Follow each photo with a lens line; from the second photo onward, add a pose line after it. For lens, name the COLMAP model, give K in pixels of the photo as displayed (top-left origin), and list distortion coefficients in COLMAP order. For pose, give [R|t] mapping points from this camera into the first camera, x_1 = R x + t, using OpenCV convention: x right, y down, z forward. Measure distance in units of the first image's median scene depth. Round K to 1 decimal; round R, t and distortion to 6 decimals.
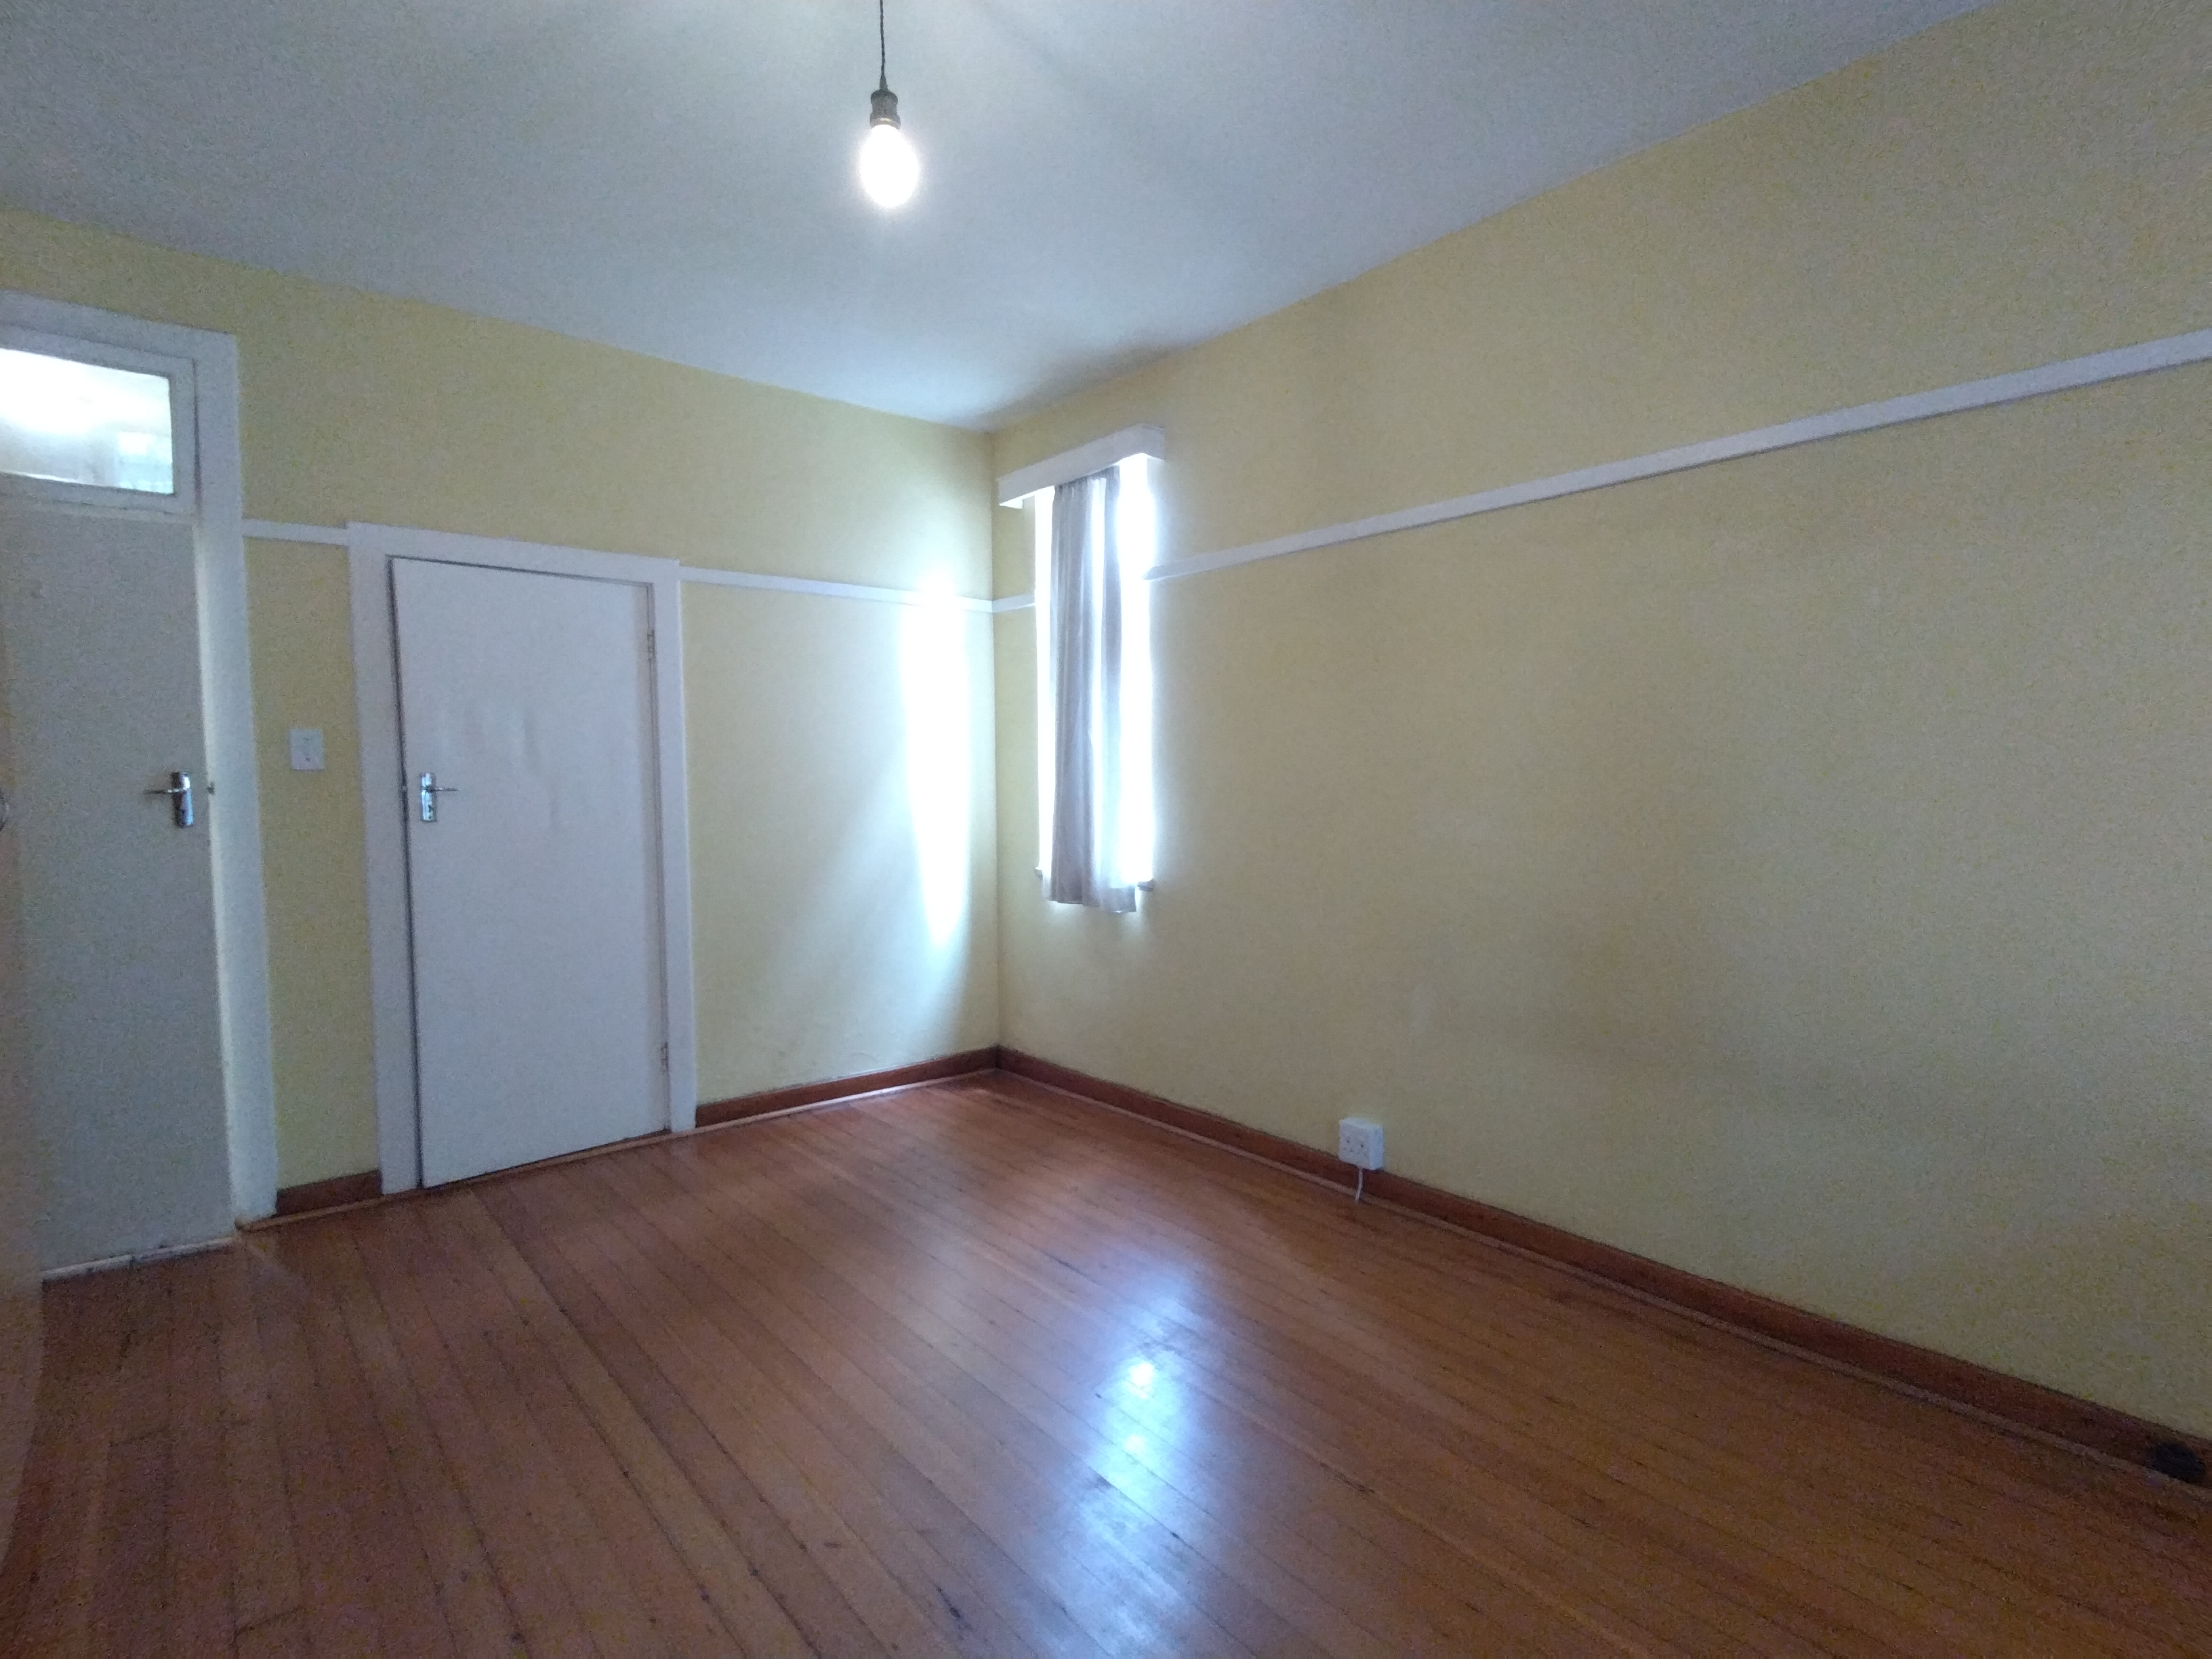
lens RADIAL K [[1095.3, 0, 1097.7], [0, 1095.3, 822.4], [0, 0, 1]] dist [0.018405, -0.007368]
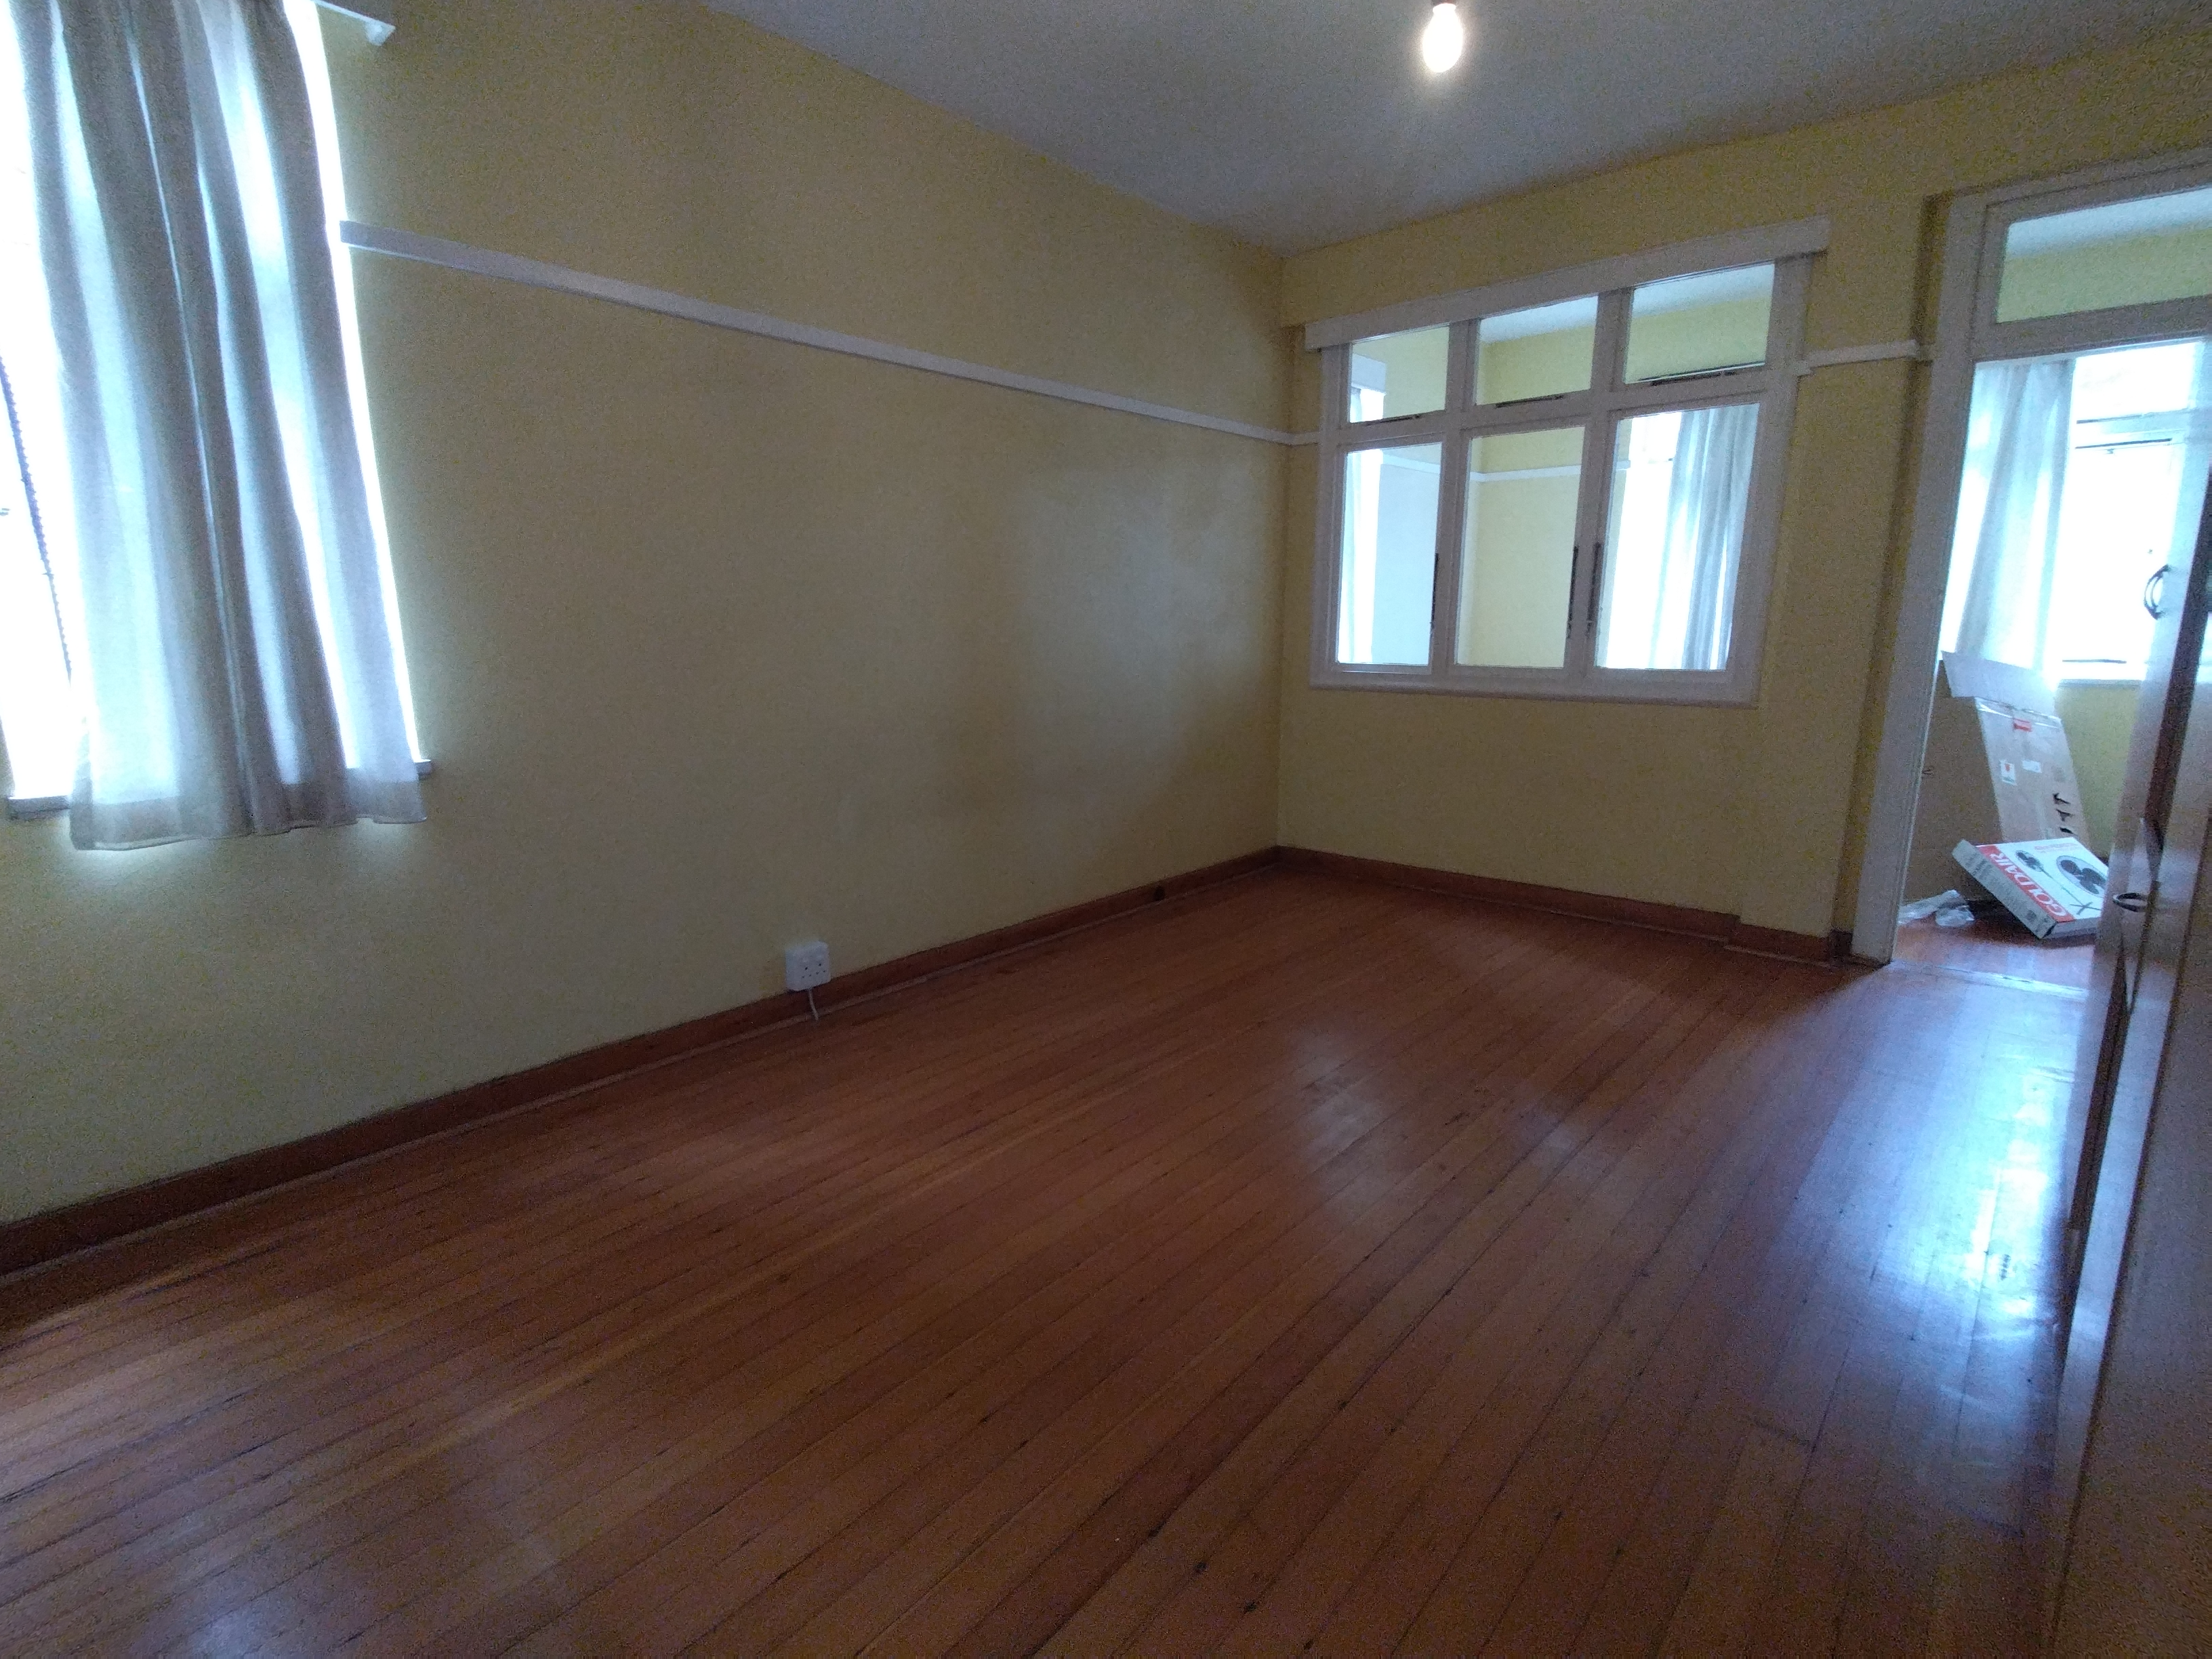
lens RADIAL K [[1095.3, 0, 1118.8], [0, 1095.3, 835.1], [0, 0, 1]] dist [0.018405, -0.007368]
pose [[-0.174610, -0.185254, 0.967053, -0.742416], [0.048533, 0.979328, 0.196369, -0.012888], [-0.983441, 0.081222, -0.162009, 0.833908]]
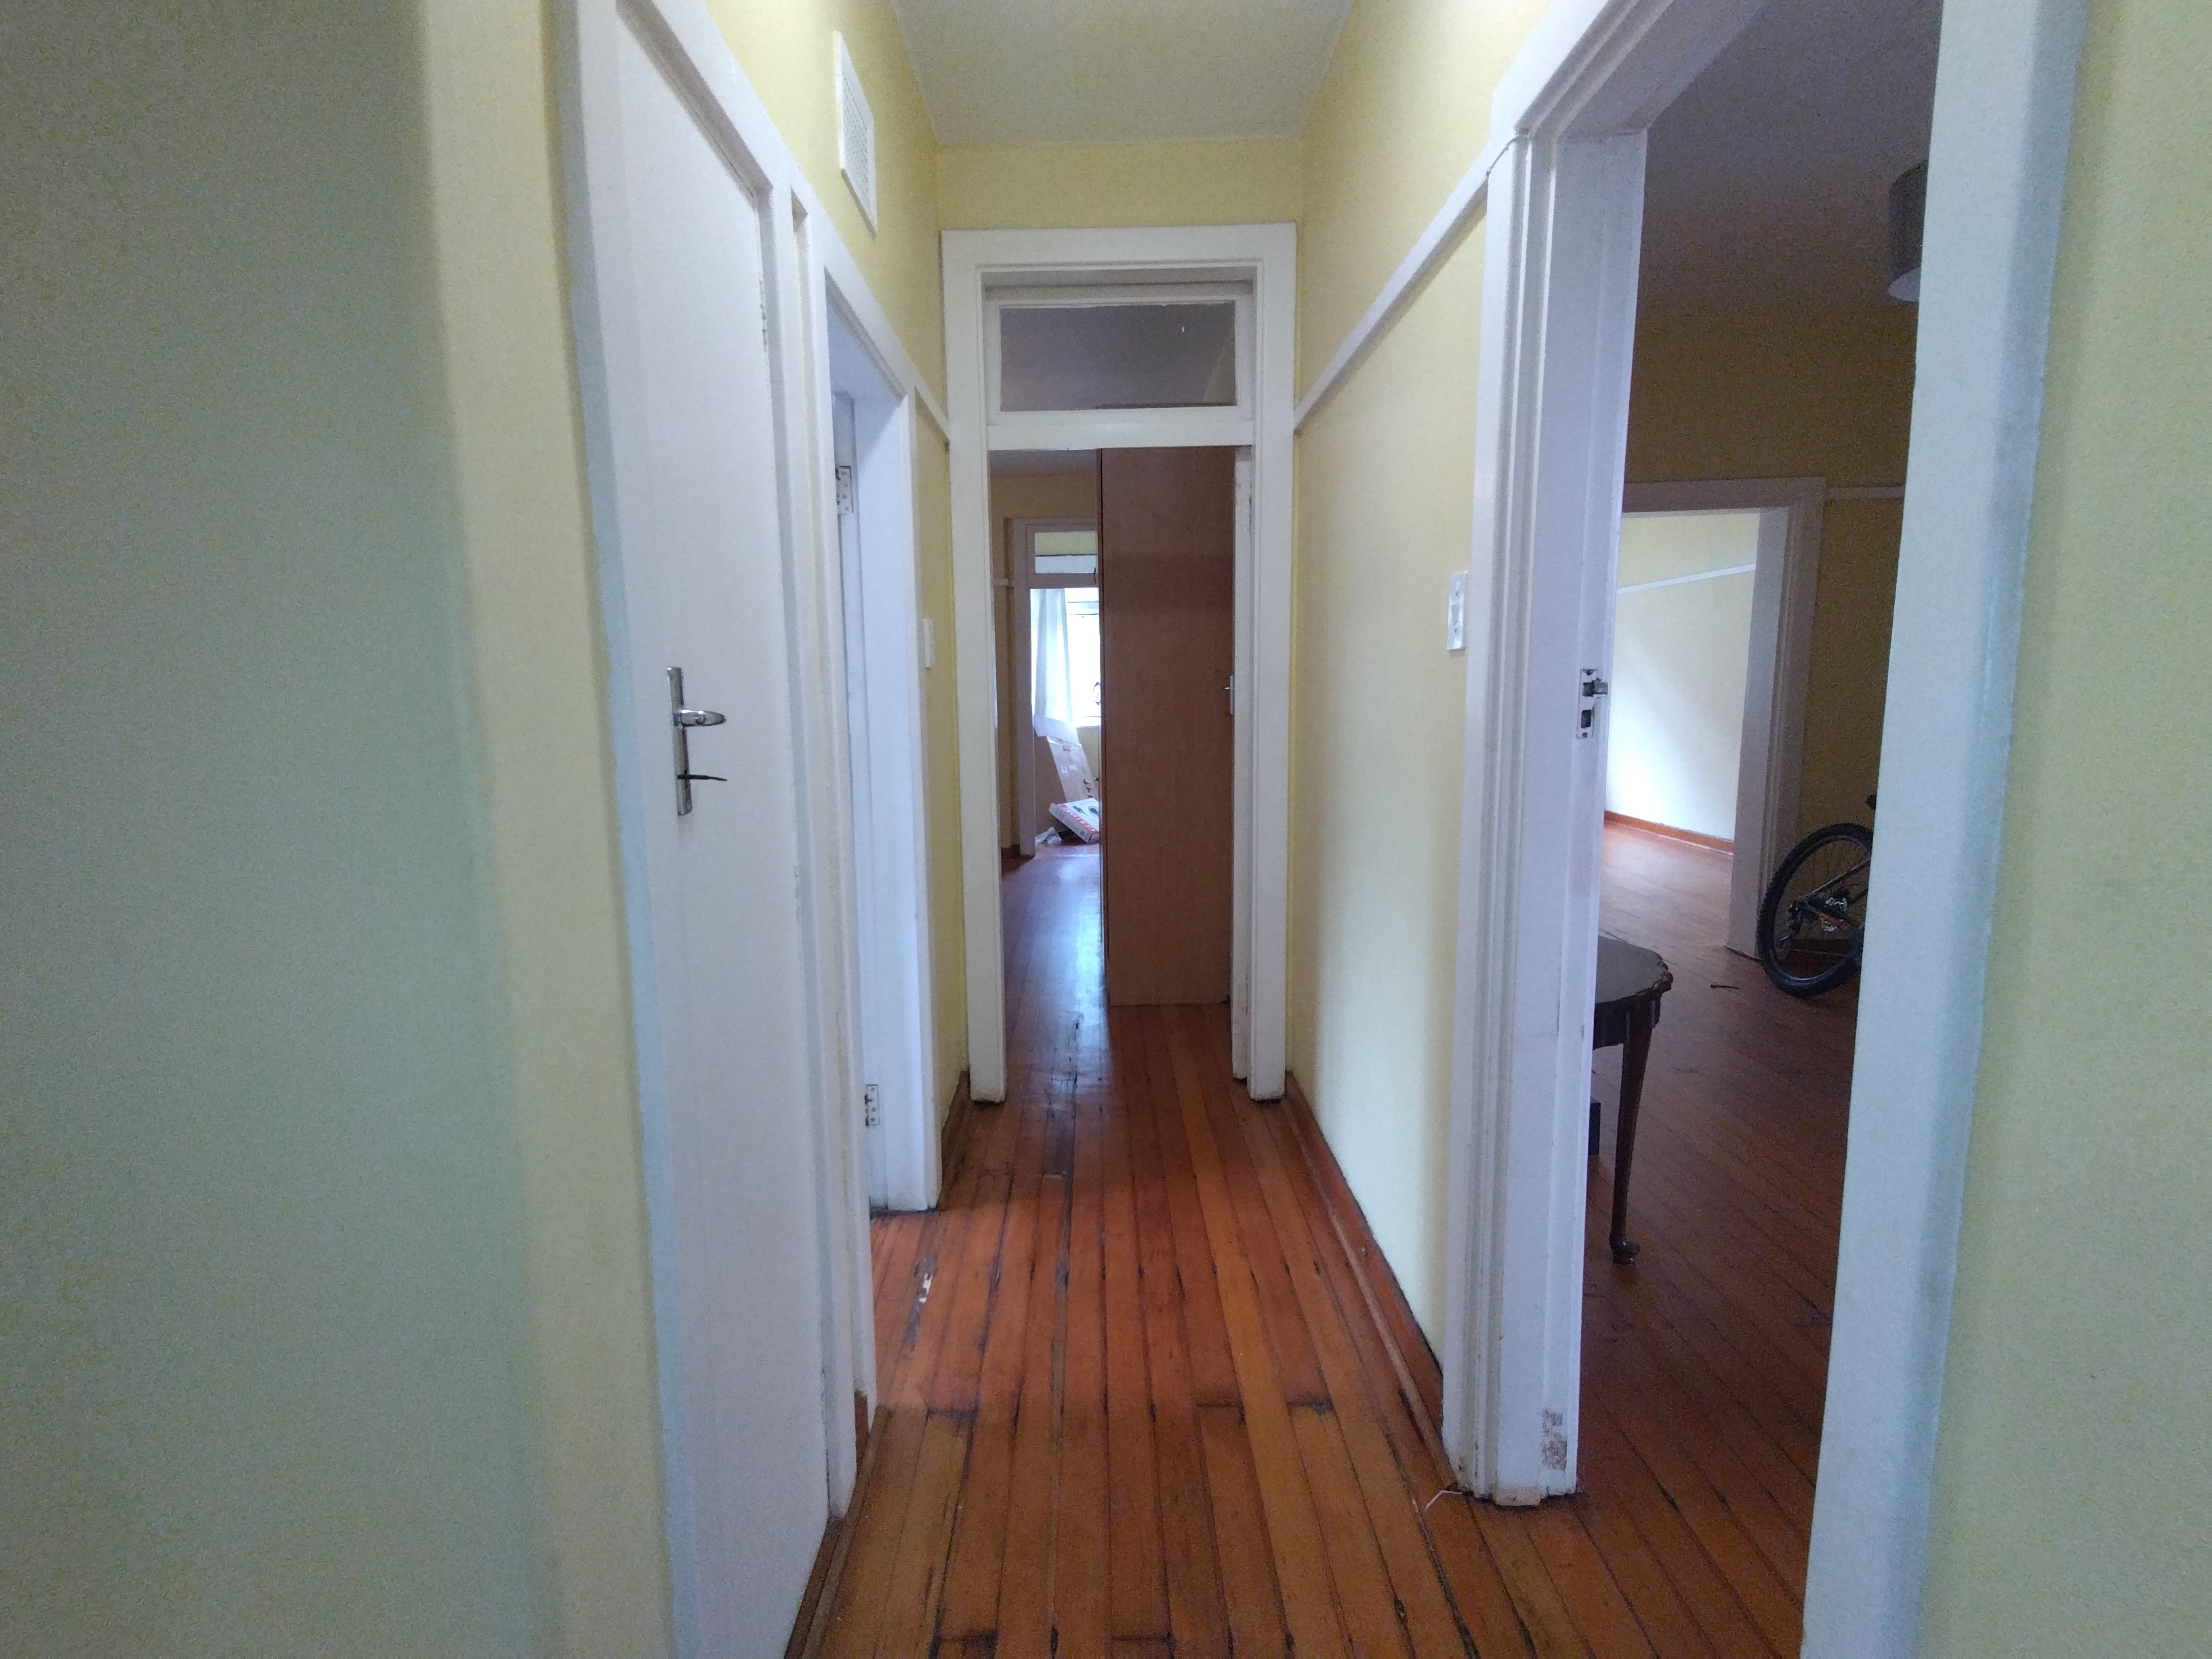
lens RADIAL K [[1095.3, 0, 1105.3], [0, 1095.3, 822.0], [0, 0, 1]] dist [0.018405, -0.007368]
pose [[-0.780197, -0.073445, 0.621207, -1.740807], [0.039025, 0.985434, 0.165520, -0.134469], [-0.624315, 0.153381, -0.765967, 1.984978]]
